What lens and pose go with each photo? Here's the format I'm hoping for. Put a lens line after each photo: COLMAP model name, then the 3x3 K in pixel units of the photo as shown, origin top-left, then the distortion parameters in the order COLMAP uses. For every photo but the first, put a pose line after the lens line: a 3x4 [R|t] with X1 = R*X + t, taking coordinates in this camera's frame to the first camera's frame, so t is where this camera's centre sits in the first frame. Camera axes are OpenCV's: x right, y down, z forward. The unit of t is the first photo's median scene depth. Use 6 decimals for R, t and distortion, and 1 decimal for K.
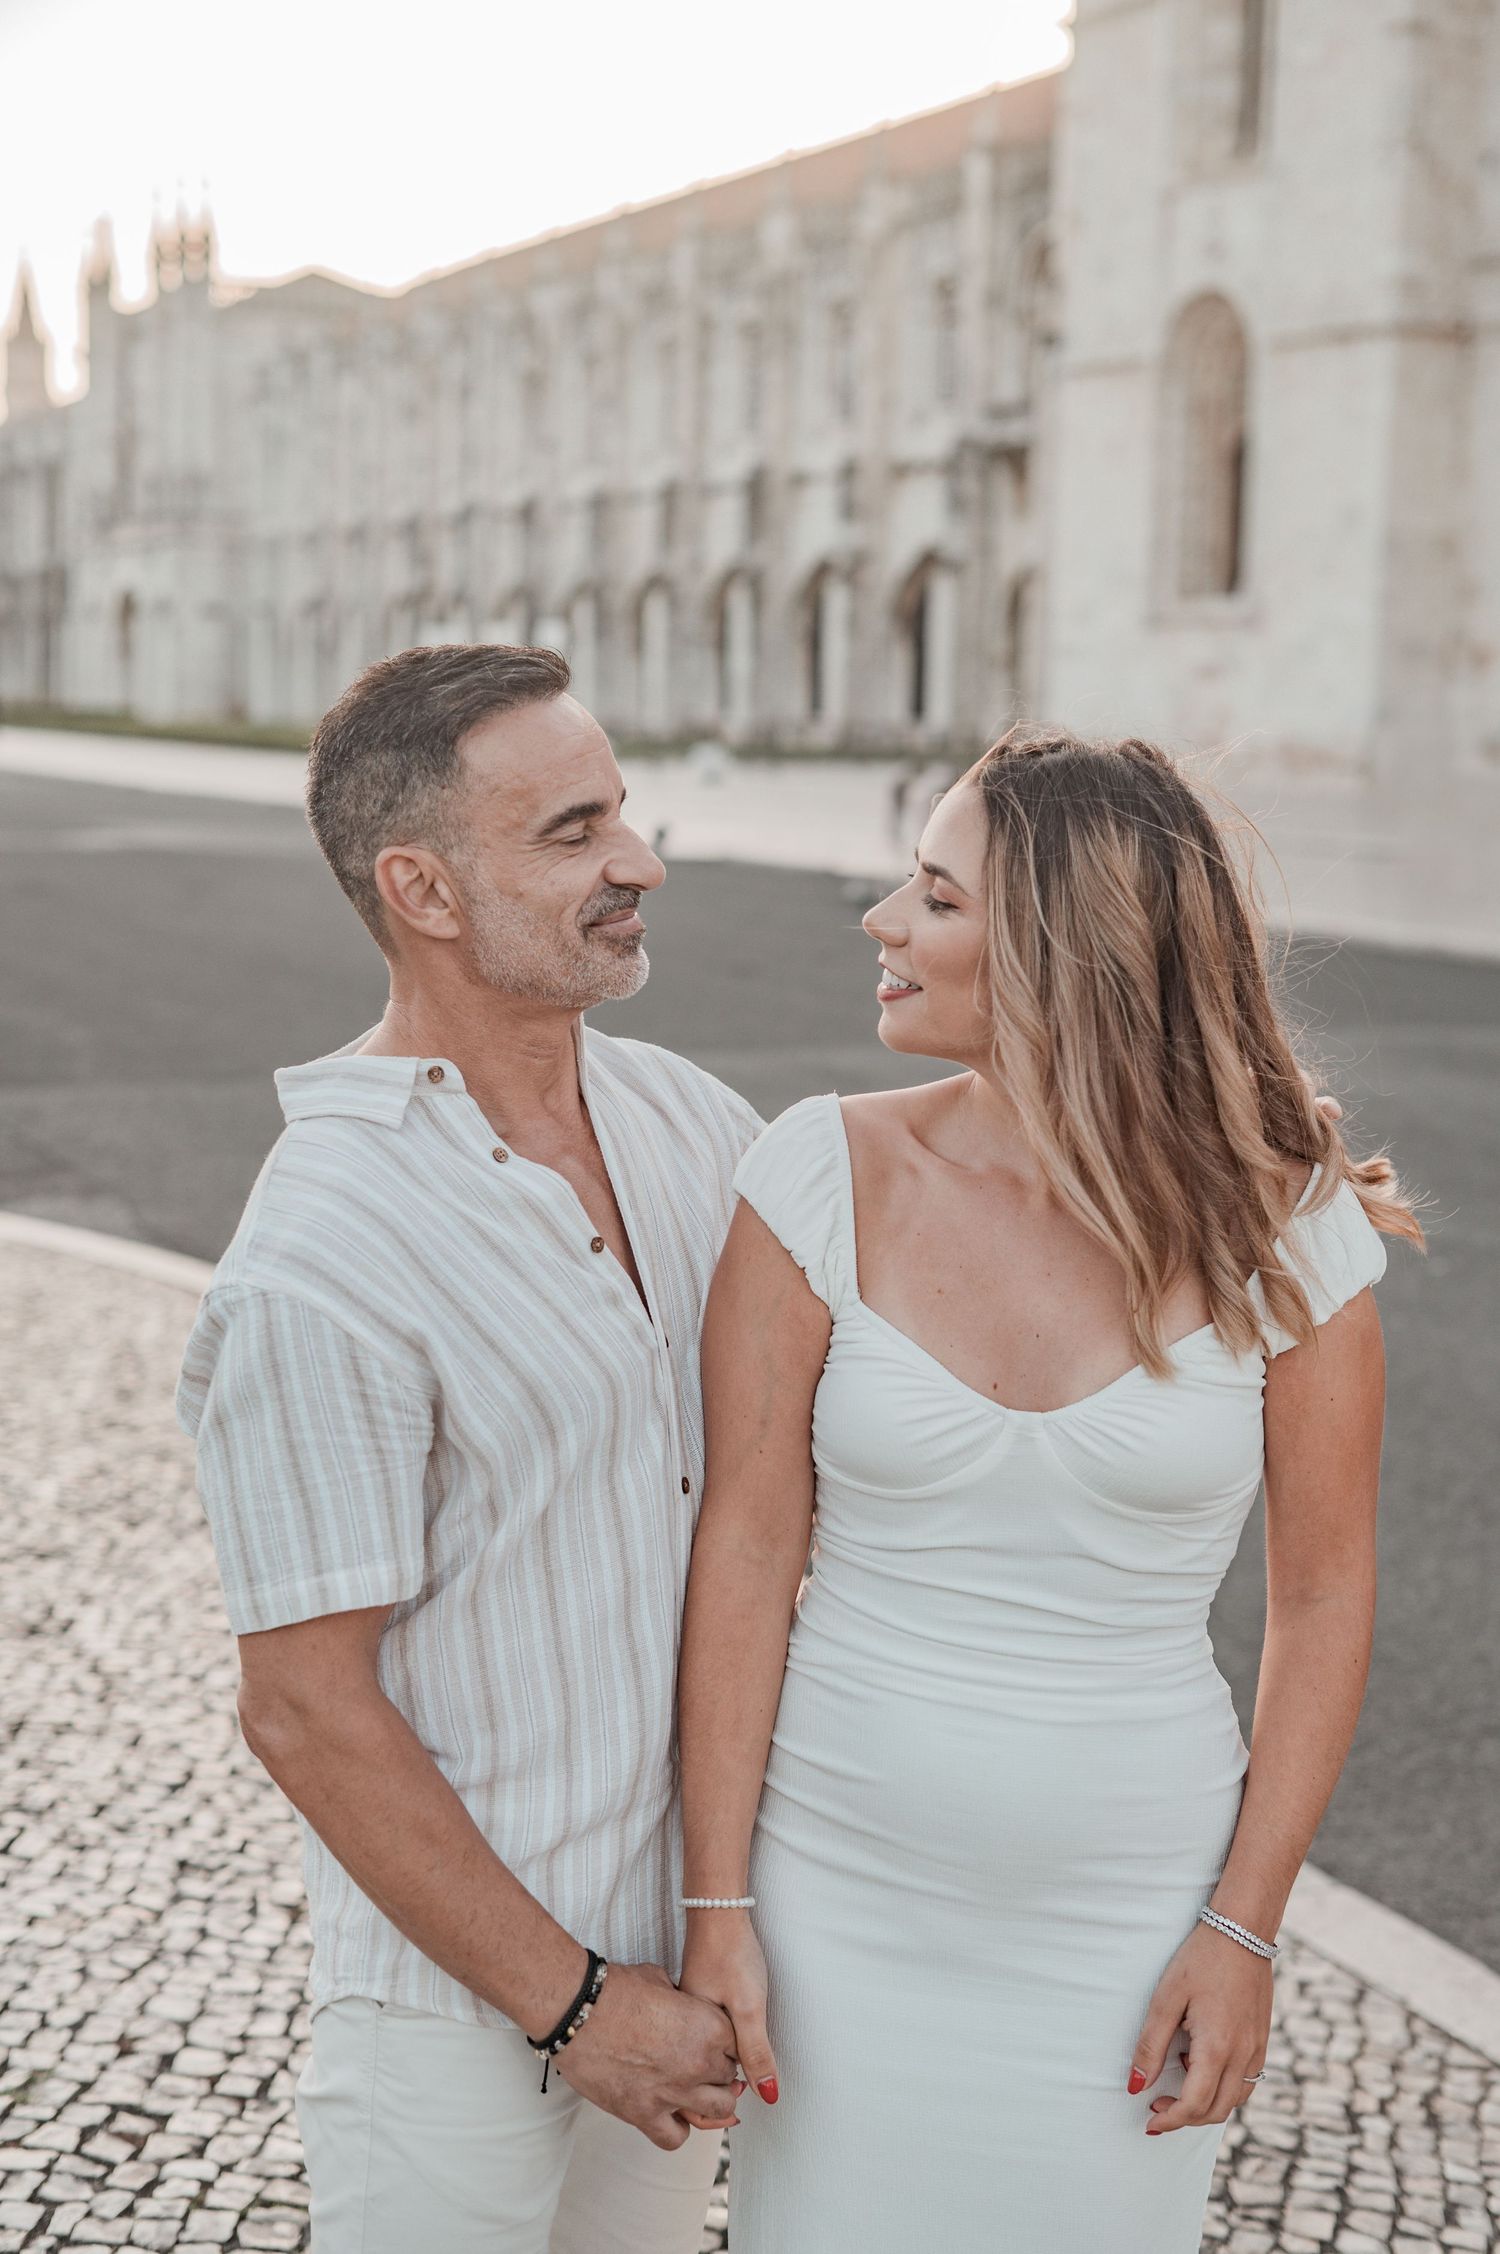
lens RADIAL K [[3376.9, 0, 716.5], [0, 3376.9, 1120.9], [0, 0, 1]] dist [-0.009546, 0.123881]
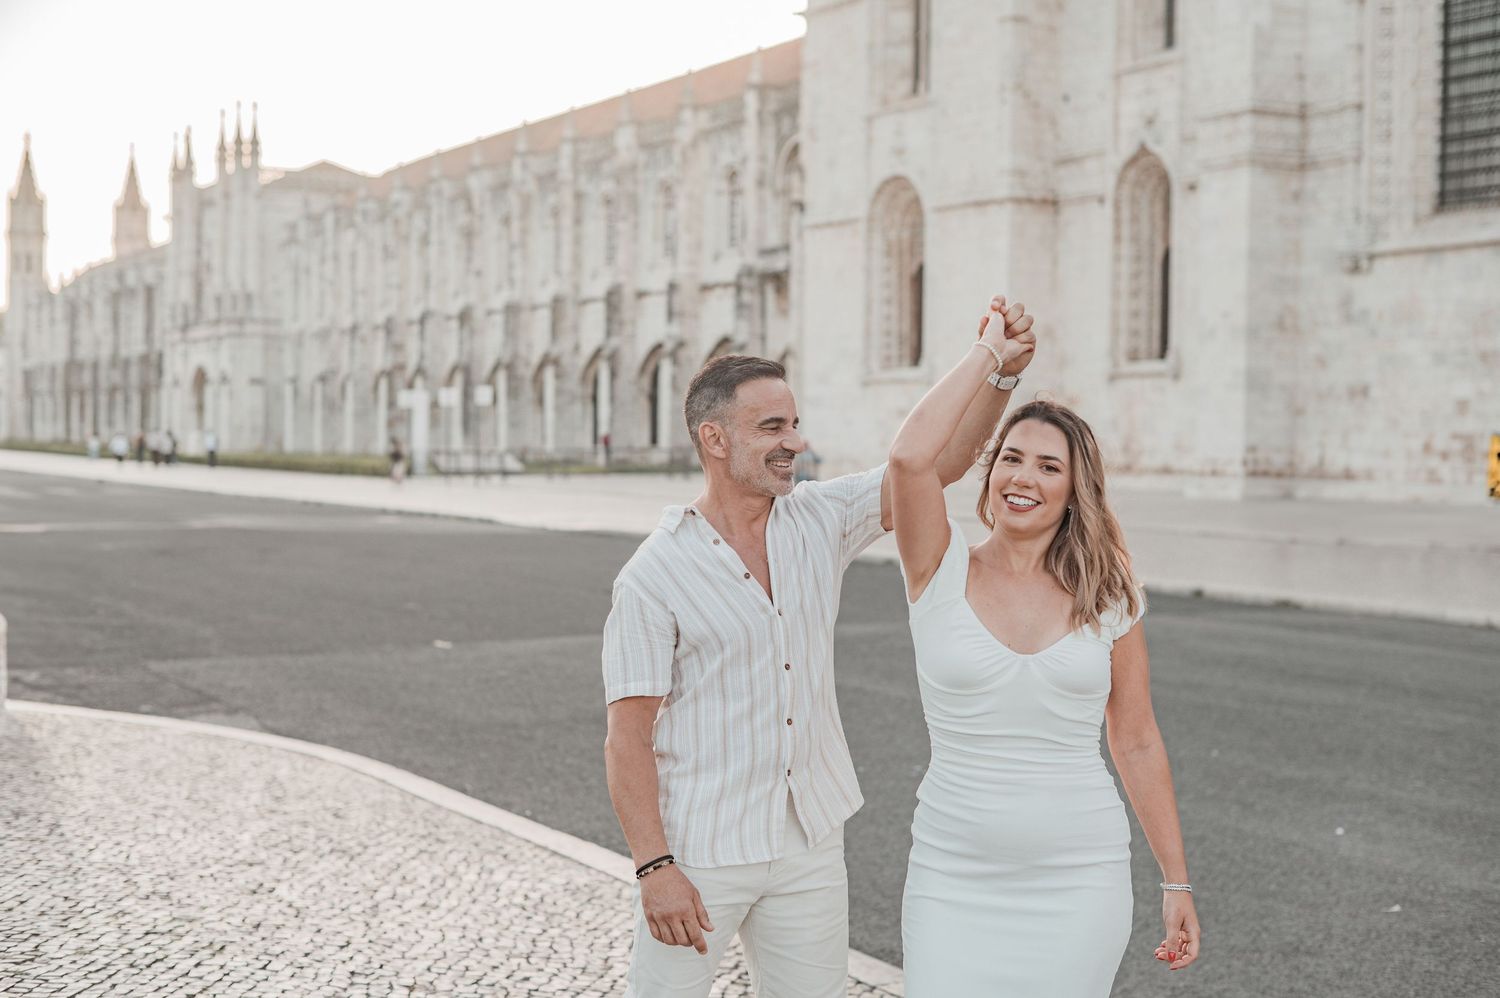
lens RADIAL K [[2247.3, 0, 750.0], [0, 2247.3, 499.0], [0, 0, 1]] dist [-0.009546, 0.123881]
pose [[0.997351, -0.012026, 0.071737, -0.005020], [0.018903, 0.995205, -0.095963, 0.026050], [-0.070239, 0.097065, 0.992797, -0.139057]]
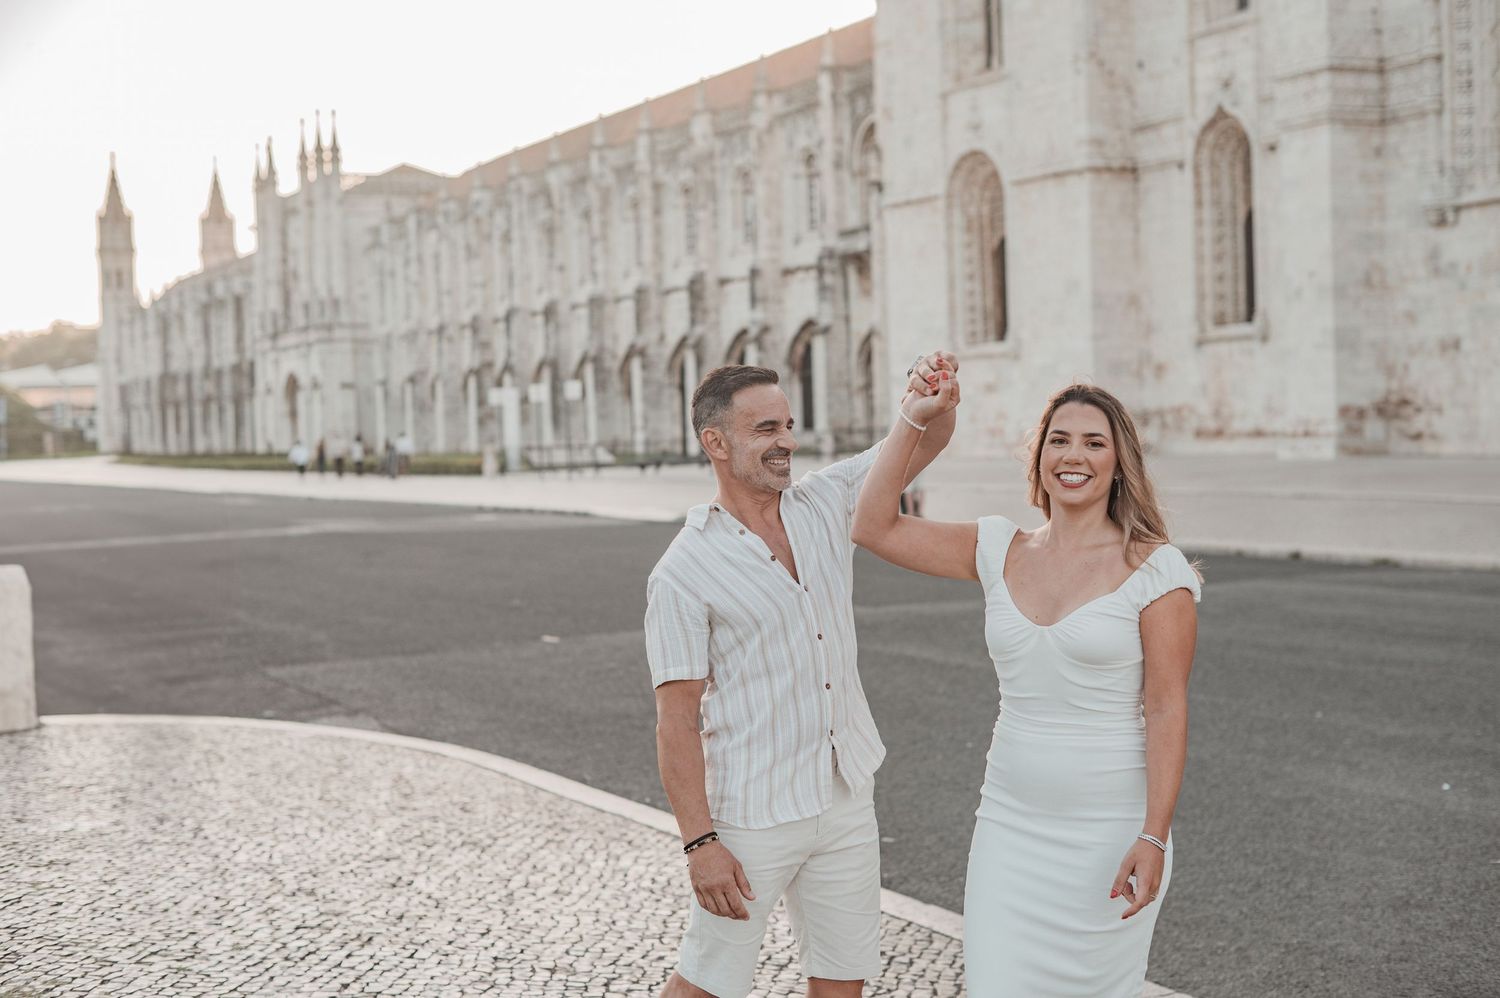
lens RADIAL K [[2247.3, 0, 750.0], [0, 2247.3, 499.0], [0, 0, 1]] dist [-0.009546, 0.123881]
pose [[0.997883, -0.056940, 0.031434, -0.009768], [0.059557, 0.994179, -0.089788, 0.025544], [-0.026138, 0.091470, 0.995465, -0.157931]]
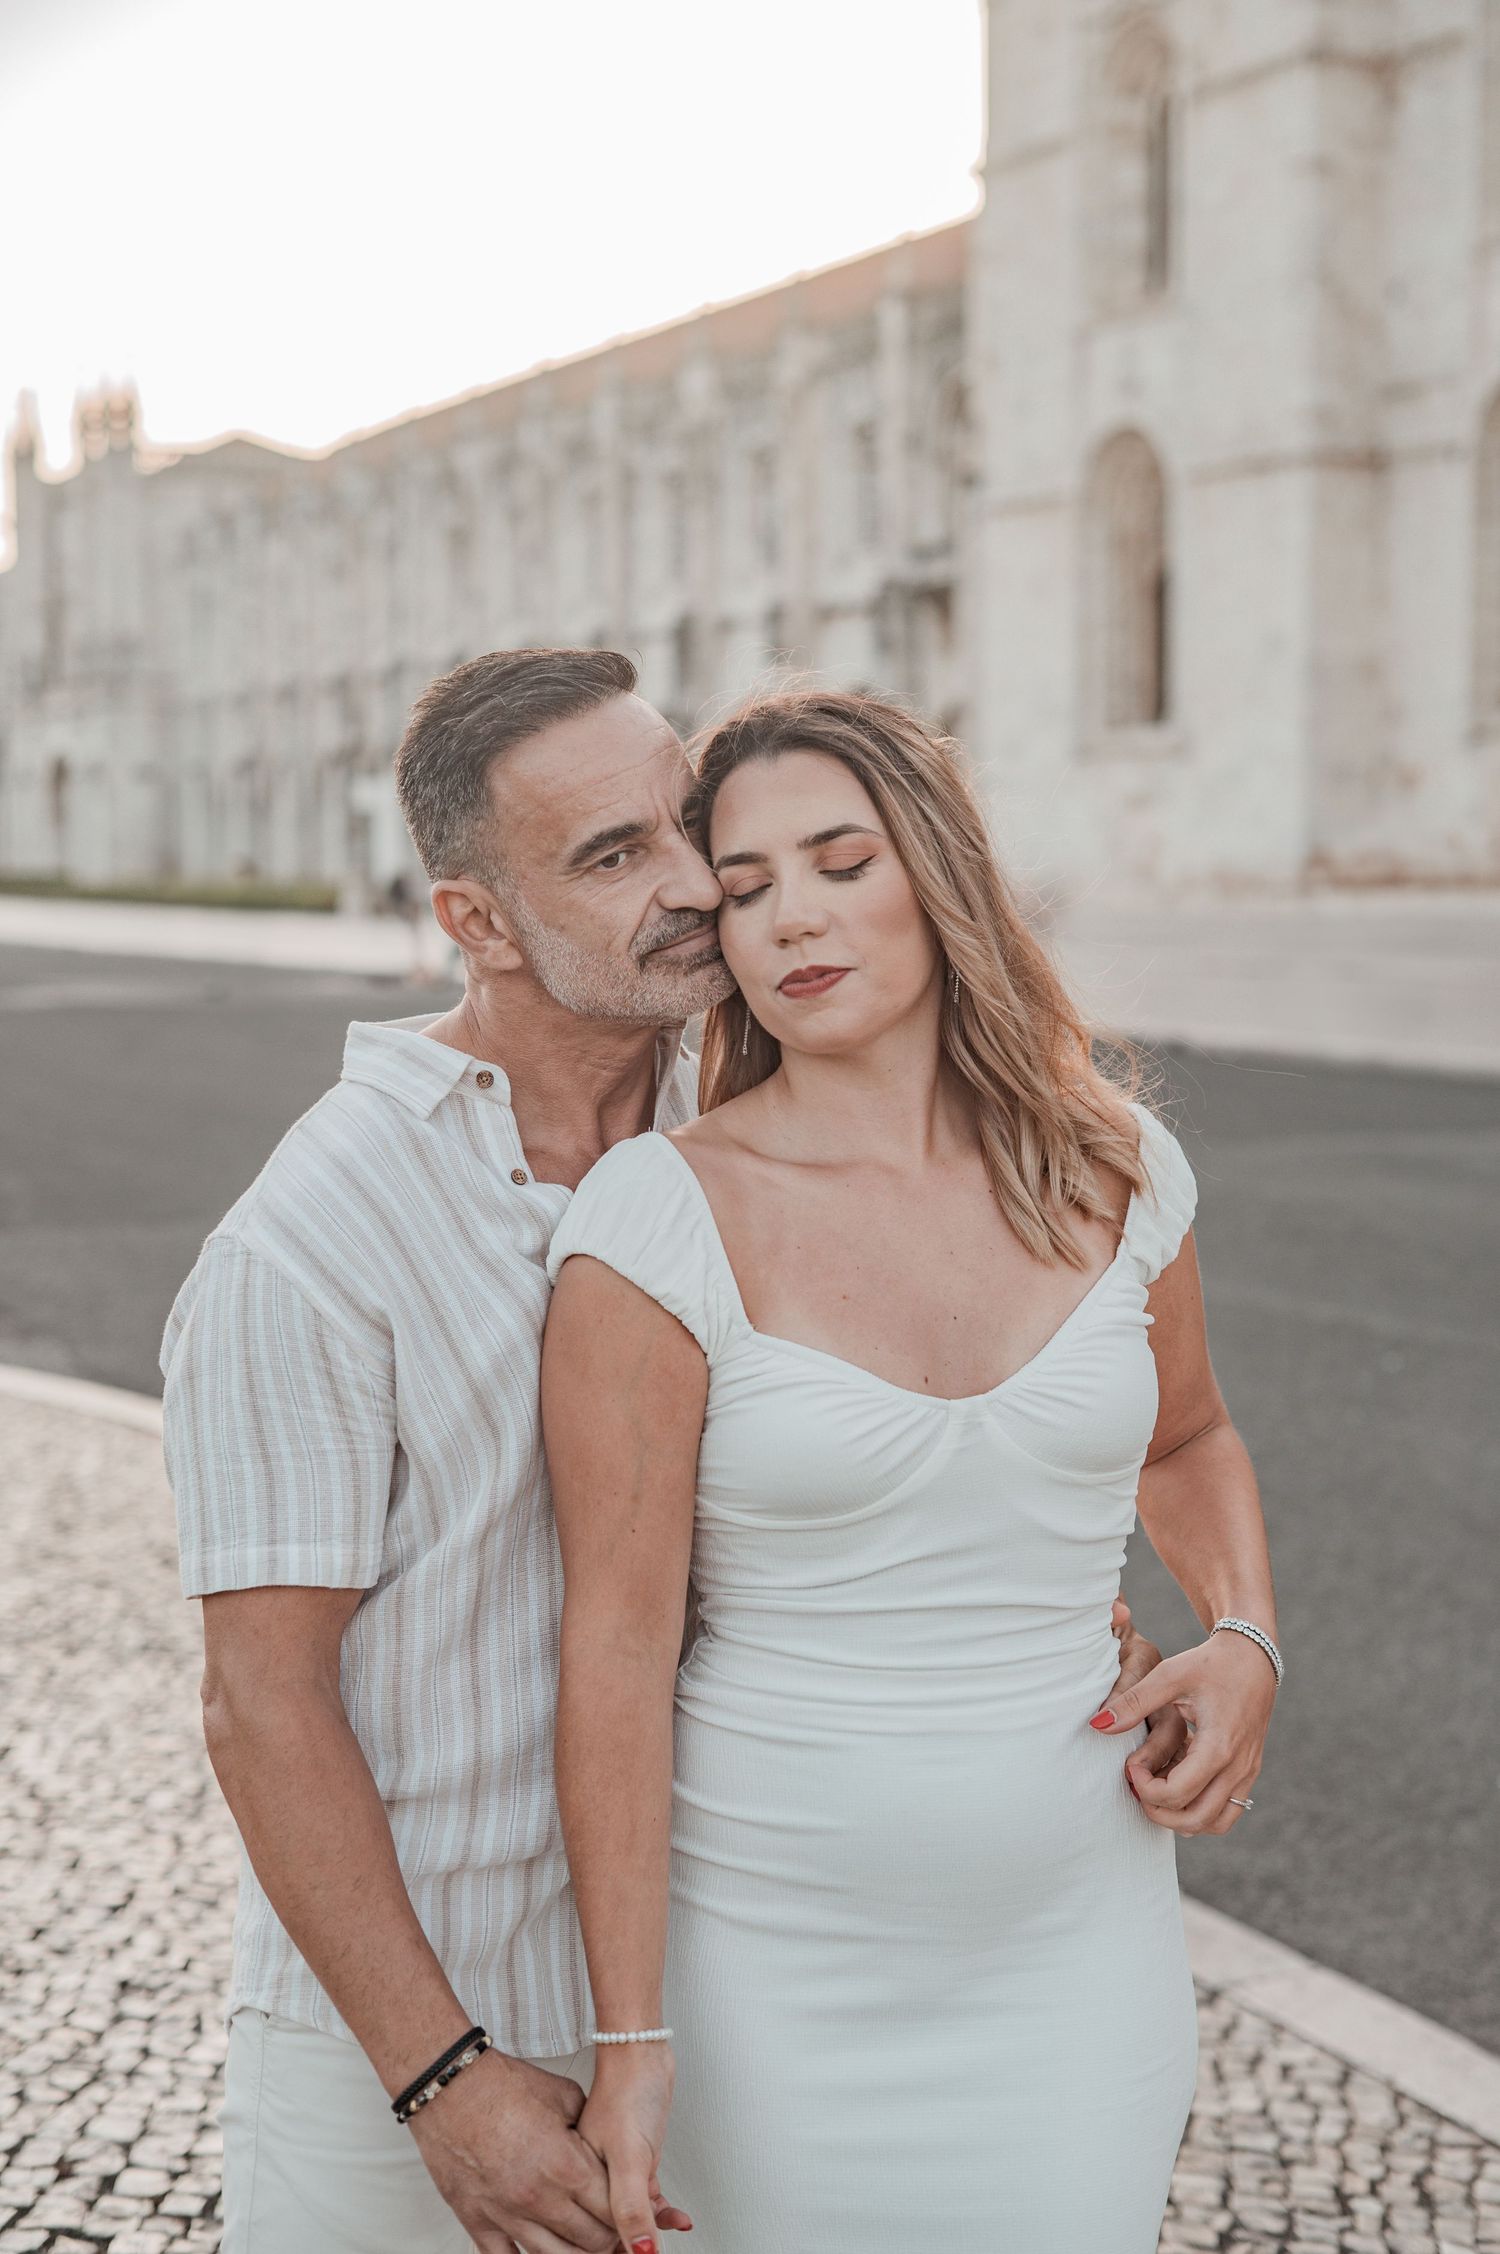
lens RADIAL K [[3376.9, 0, 716.5], [0, 3376.9, 1120.9], [0, 0, 1]] dist [-0.009546, 0.123881]
pose [[0.999386, -0.030716, 0.016839, 0.000898], [0.031427, 0.998550, -0.043697, 0.007731], [-0.015472, 0.044200, 0.998903, 0.008162]]
